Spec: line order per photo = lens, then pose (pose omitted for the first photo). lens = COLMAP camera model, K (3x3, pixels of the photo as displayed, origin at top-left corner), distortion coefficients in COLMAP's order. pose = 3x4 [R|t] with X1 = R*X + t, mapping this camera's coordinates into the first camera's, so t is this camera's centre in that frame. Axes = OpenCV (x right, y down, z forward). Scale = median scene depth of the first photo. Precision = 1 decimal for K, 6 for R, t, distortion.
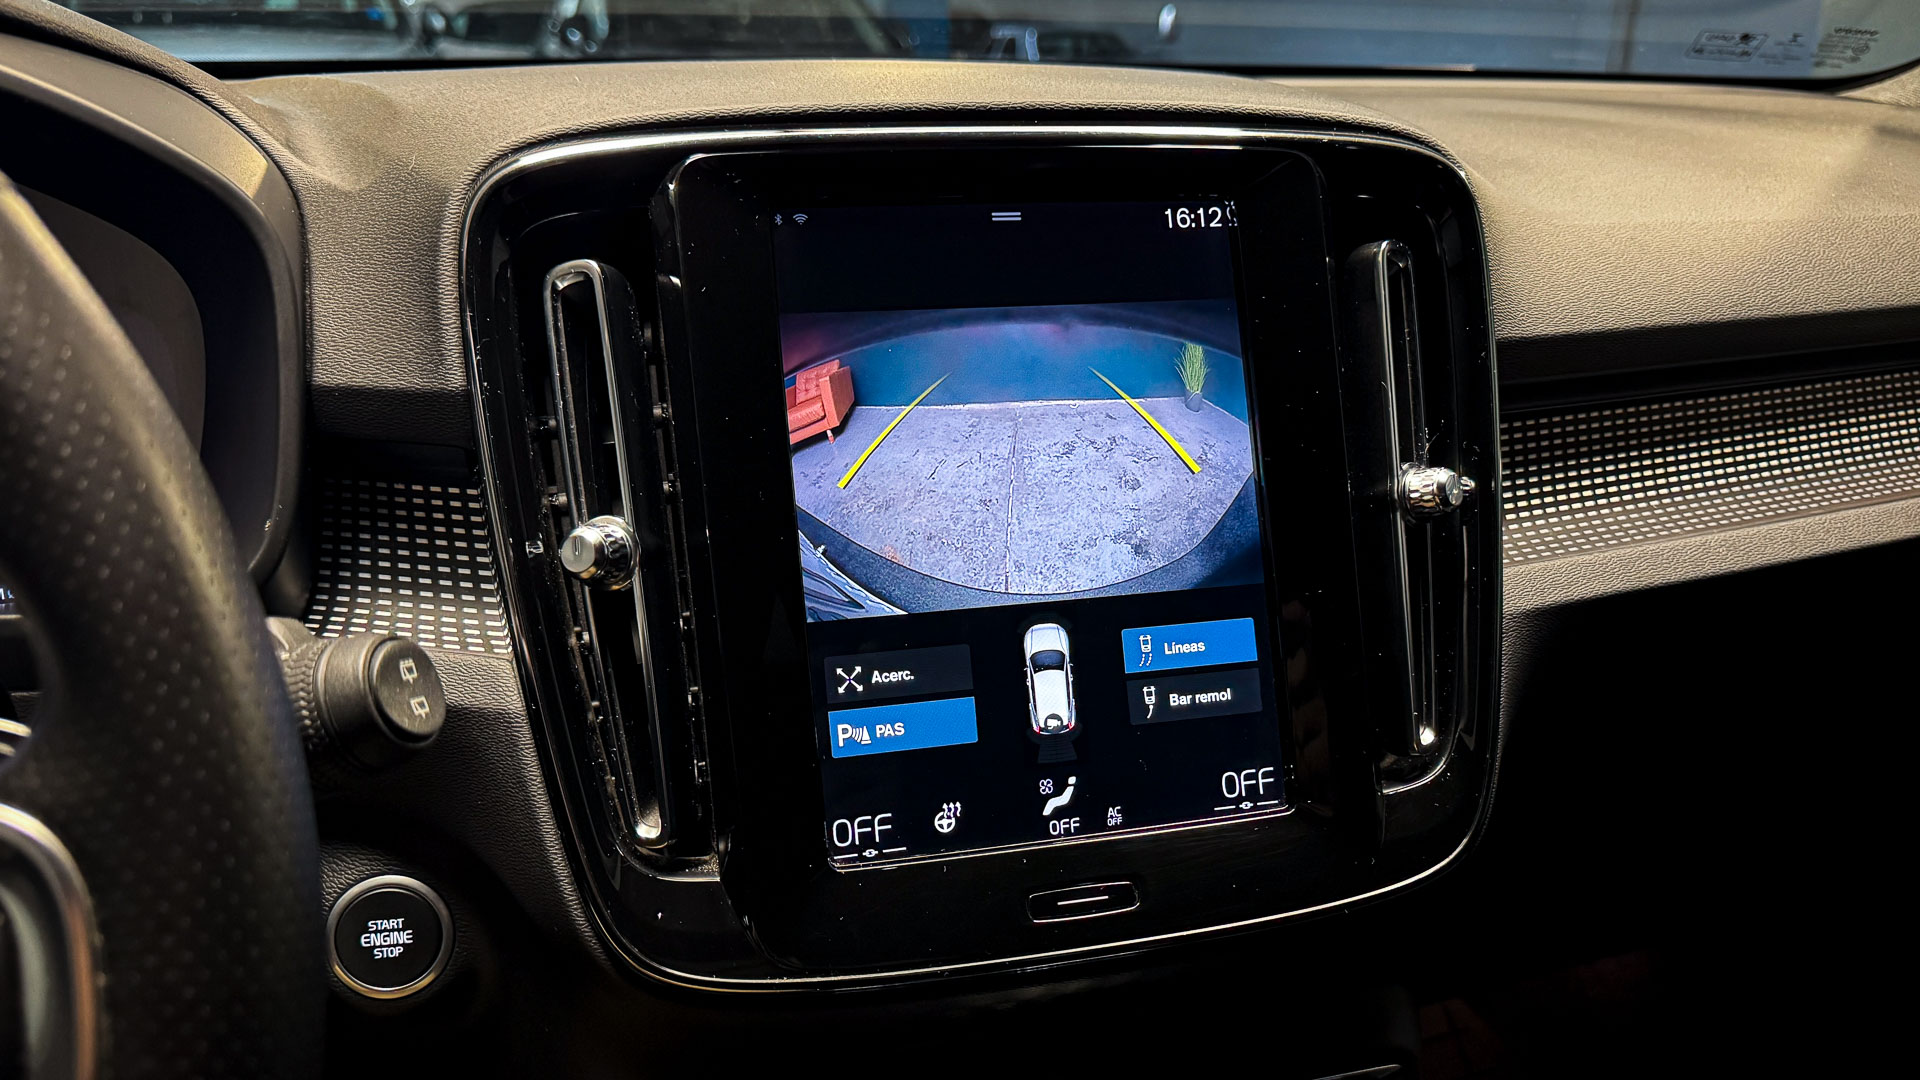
lens RADIAL K [[1589.4, 0, 1052.6], [0, 1589.4, 555.6], [0, 0, 1]] dist [0.059634, -0.042484]
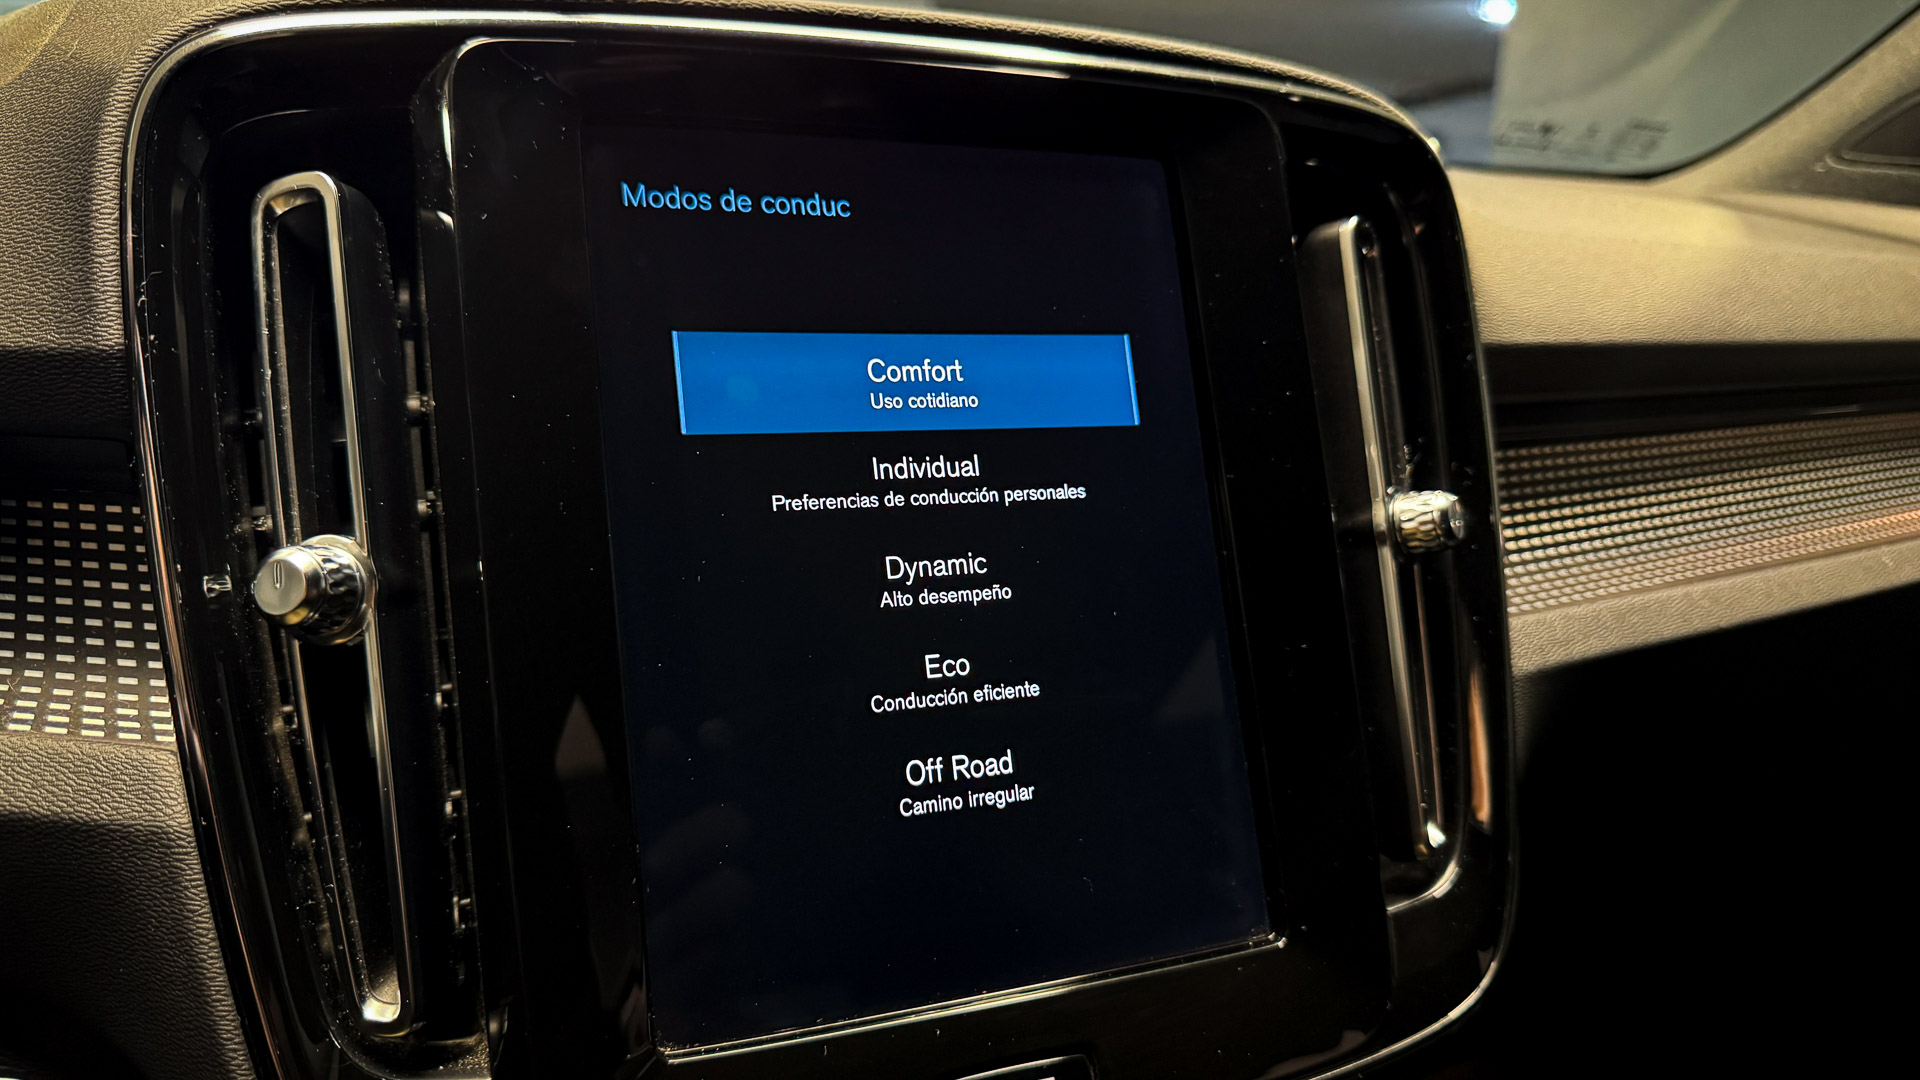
lens RADIAL K [[1428.4, 0, 977.2], [0, 1428.4, 523.4], [0, 0, 1]] dist [-0.020403, -0.024670]
pose [[0.992745, 0.001175, 0.120230, -0.074890], [0.011251, 0.994657, -0.102622, 0.033389], [-0.119708, 0.103231, 0.987428, 0.352550]]
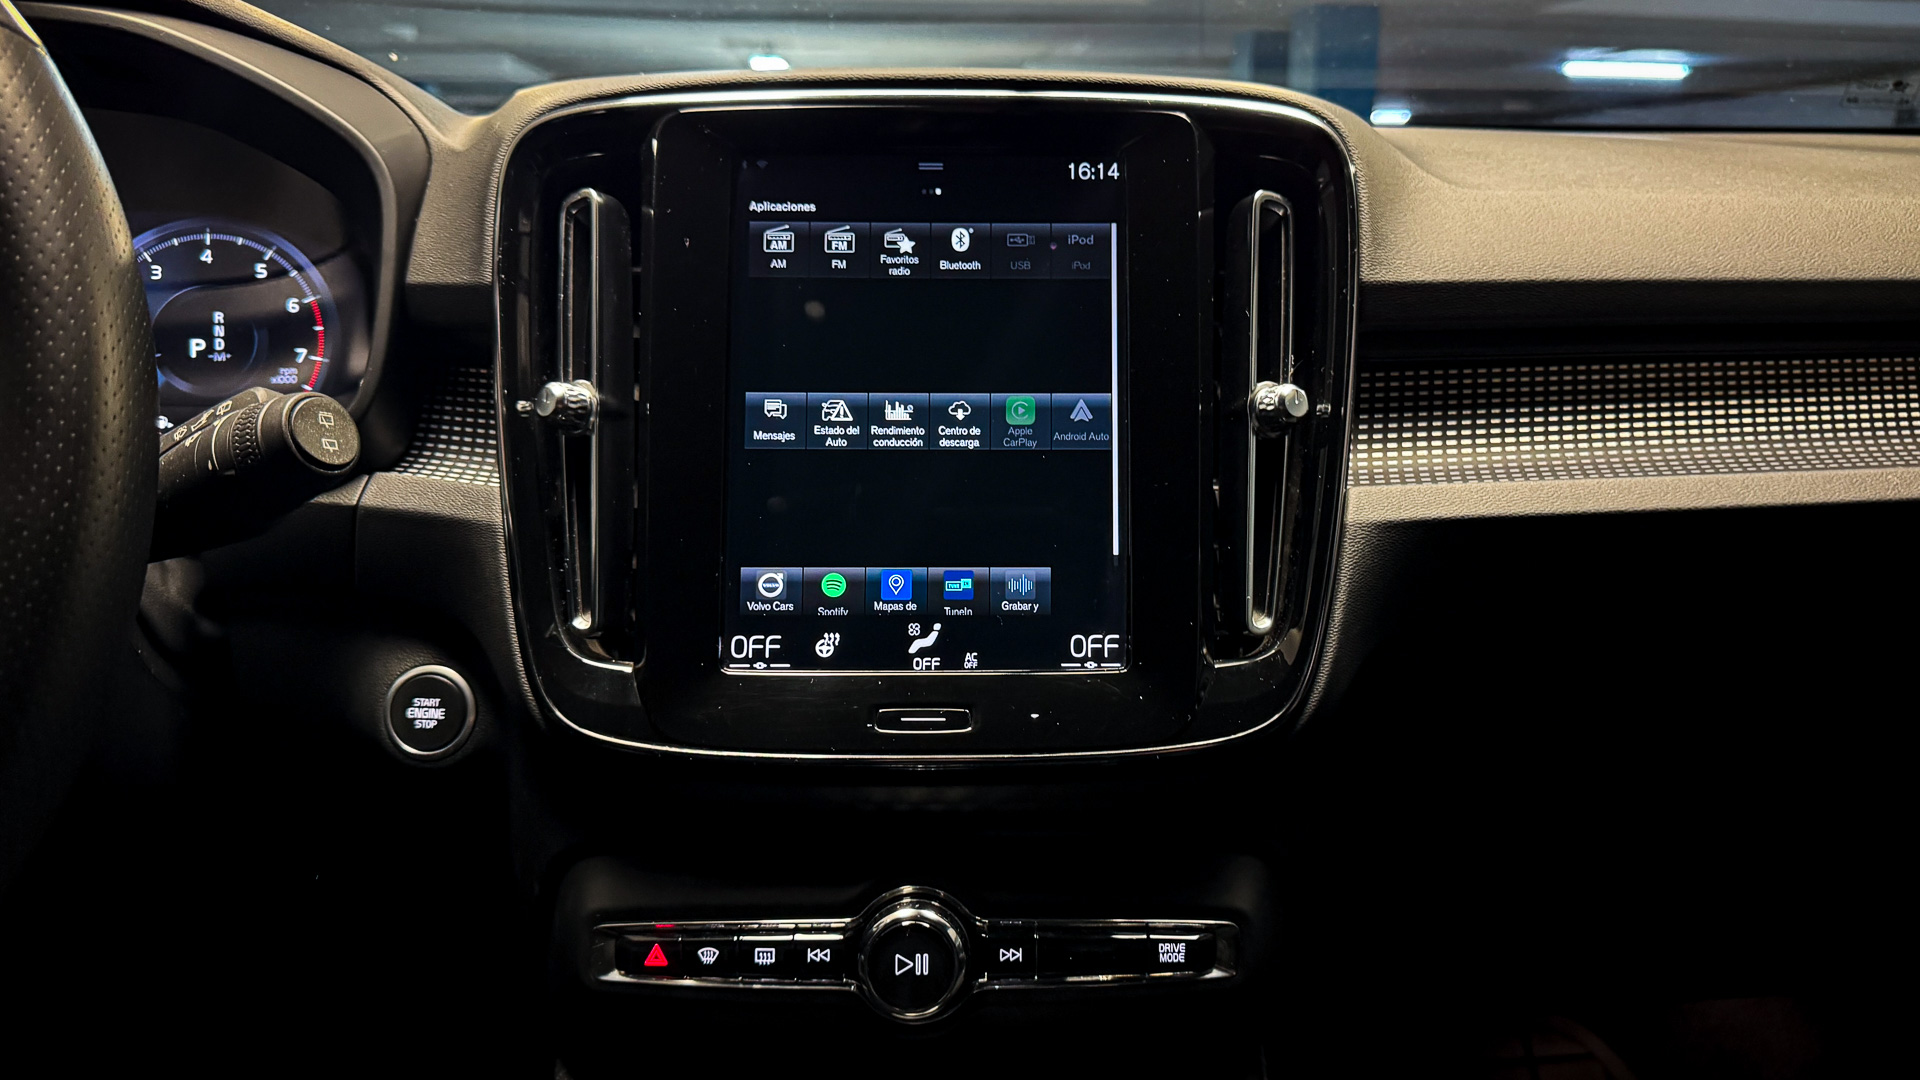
lens RADIAL K [[1534.2, 0, 1042.1], [0, 1534.2, 547.9], [0, 0, 1]] dist [0.096823, -0.144889]
pose [[0.963175, 0.051517, -0.263895, 0.395845], [-0.074834, 0.994056, -0.079075, 0.171421], [0.258252, 0.095911, 0.961305, -0.089056]]
